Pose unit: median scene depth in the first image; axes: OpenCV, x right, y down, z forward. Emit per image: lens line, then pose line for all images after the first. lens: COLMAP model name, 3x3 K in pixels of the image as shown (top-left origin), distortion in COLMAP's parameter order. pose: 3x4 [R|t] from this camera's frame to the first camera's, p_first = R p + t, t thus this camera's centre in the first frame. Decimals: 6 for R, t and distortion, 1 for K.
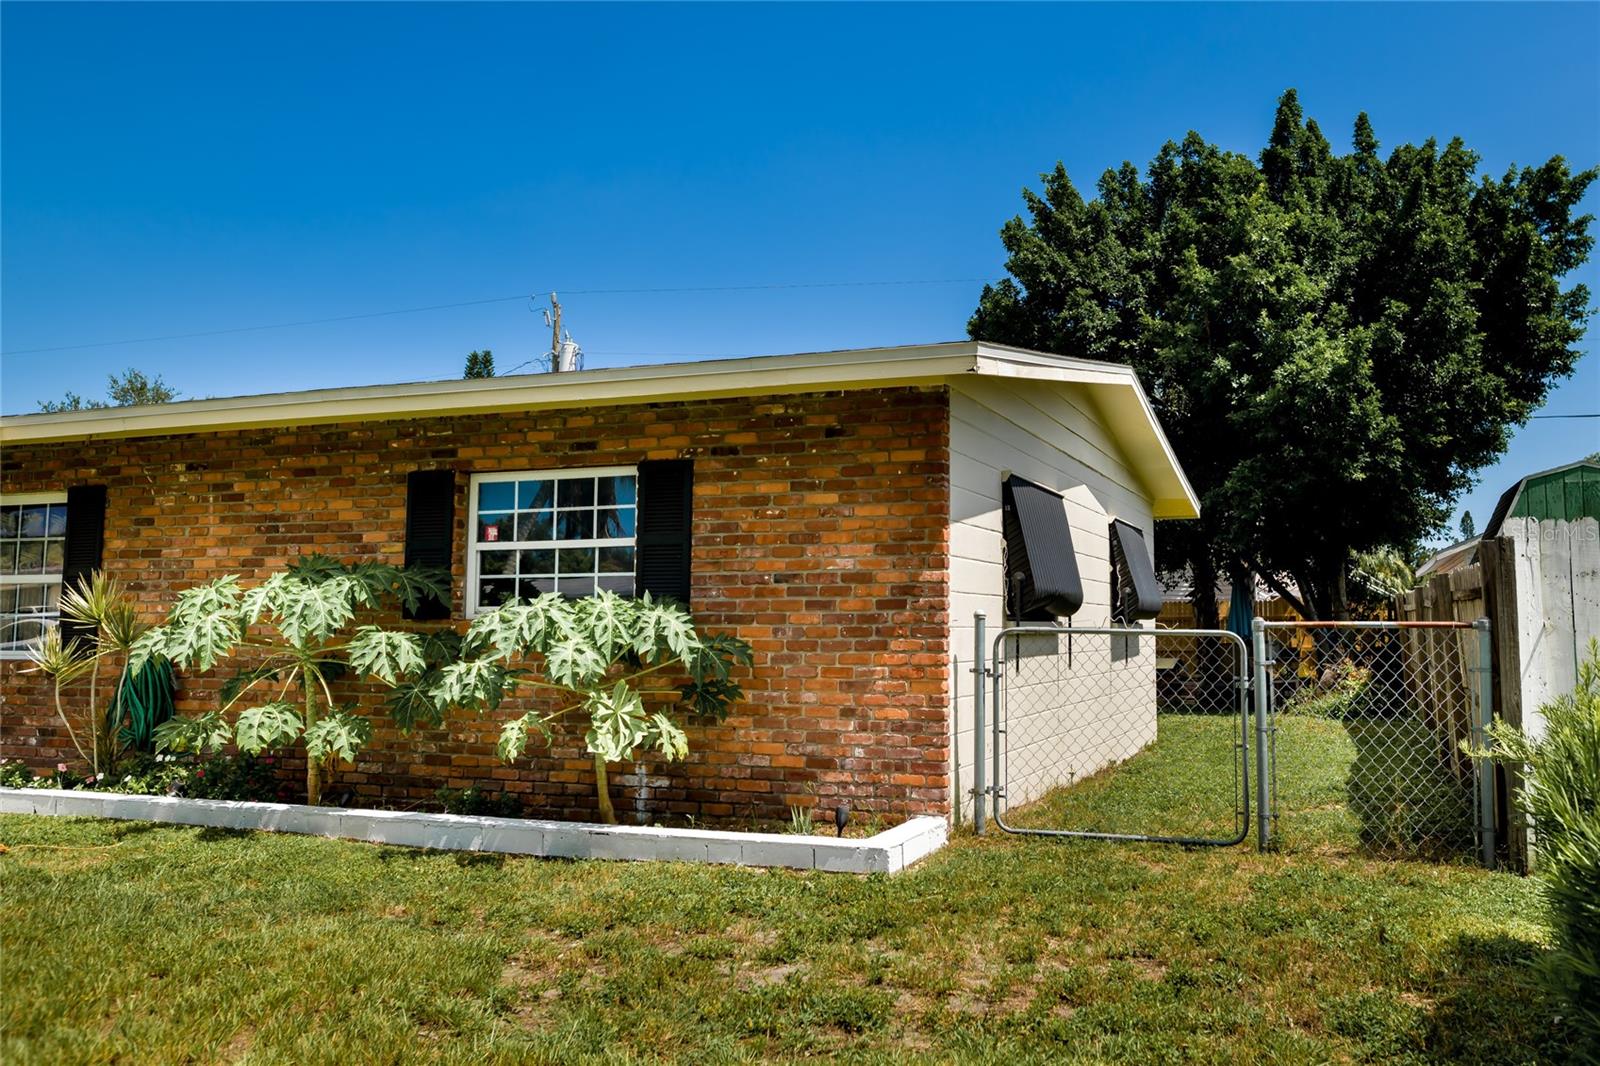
lens RADIAL K [[1102.7, 0, 800.7], [0, 1102.7, 527.5], [0, 0, 1]] dist [-0.001637, 0.000506]
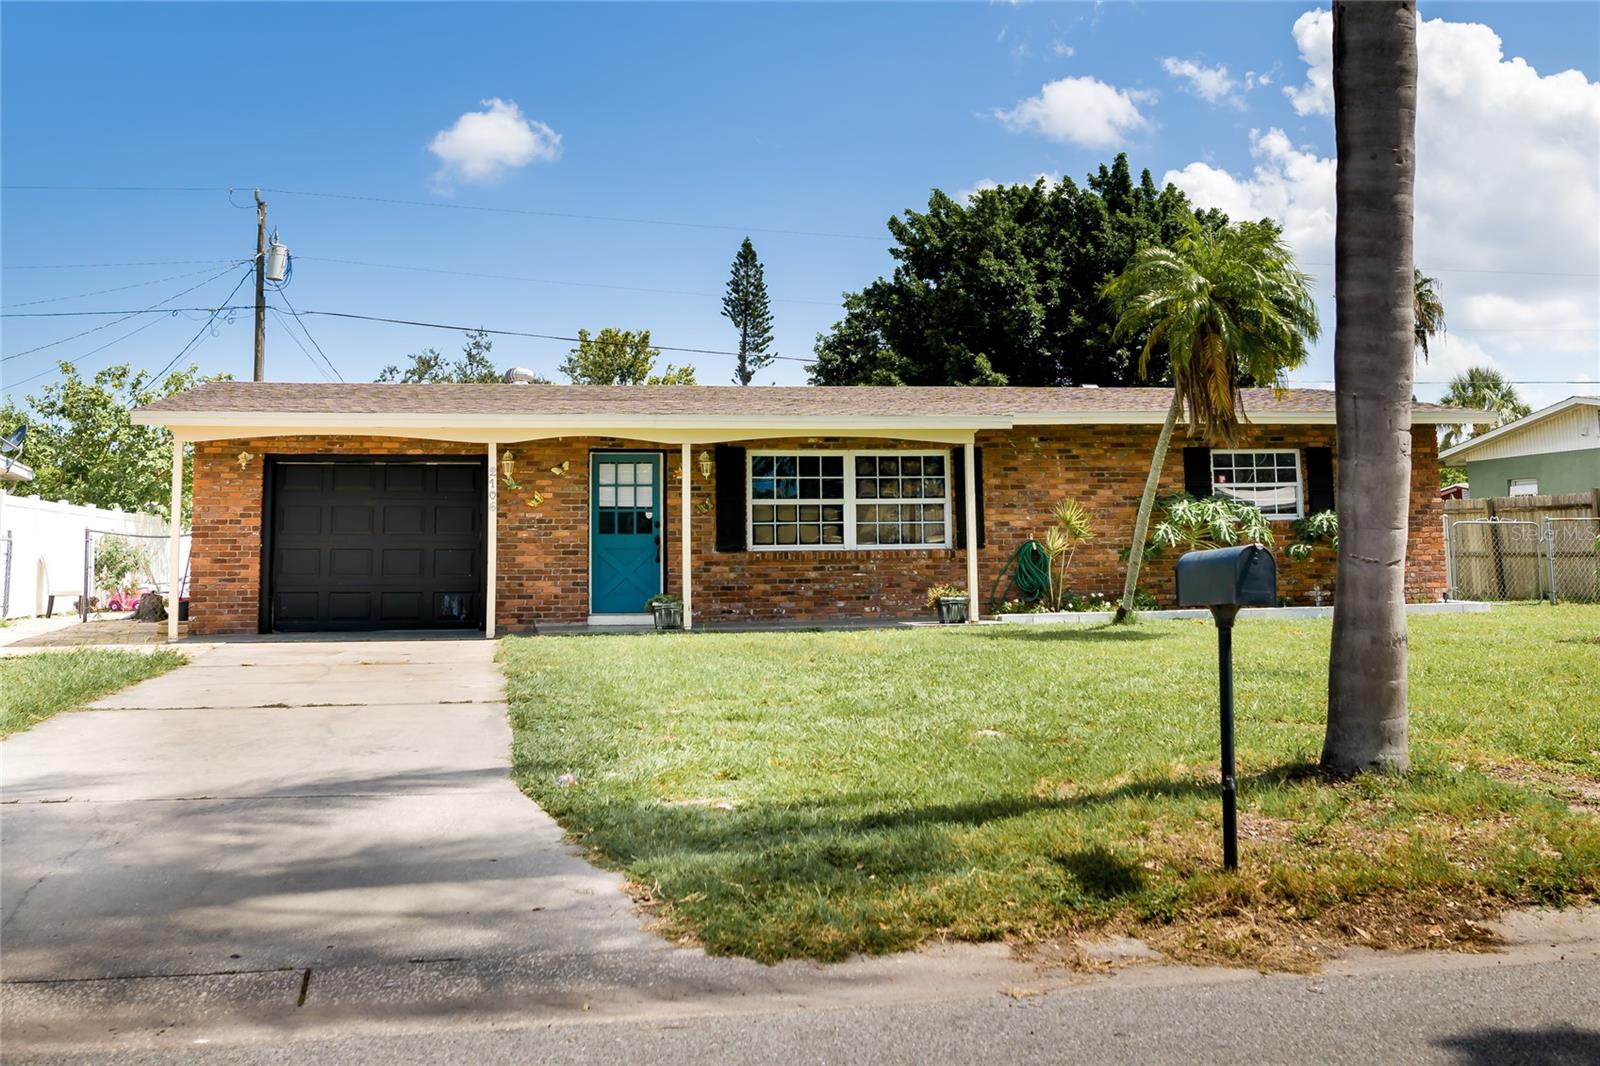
lens RADIAL K [[1102.7, 0, 793.9], [0, 1102.7, 529.2], [0, 0, 1]] dist [-0.001637, 0.000506]
pose [[0.910649, 0.011760, 0.413012, -1.696951], [-0.013749, 0.999904, 0.001843, 0.095772], [-0.412951, -0.007356, 0.910724, -0.478708]]
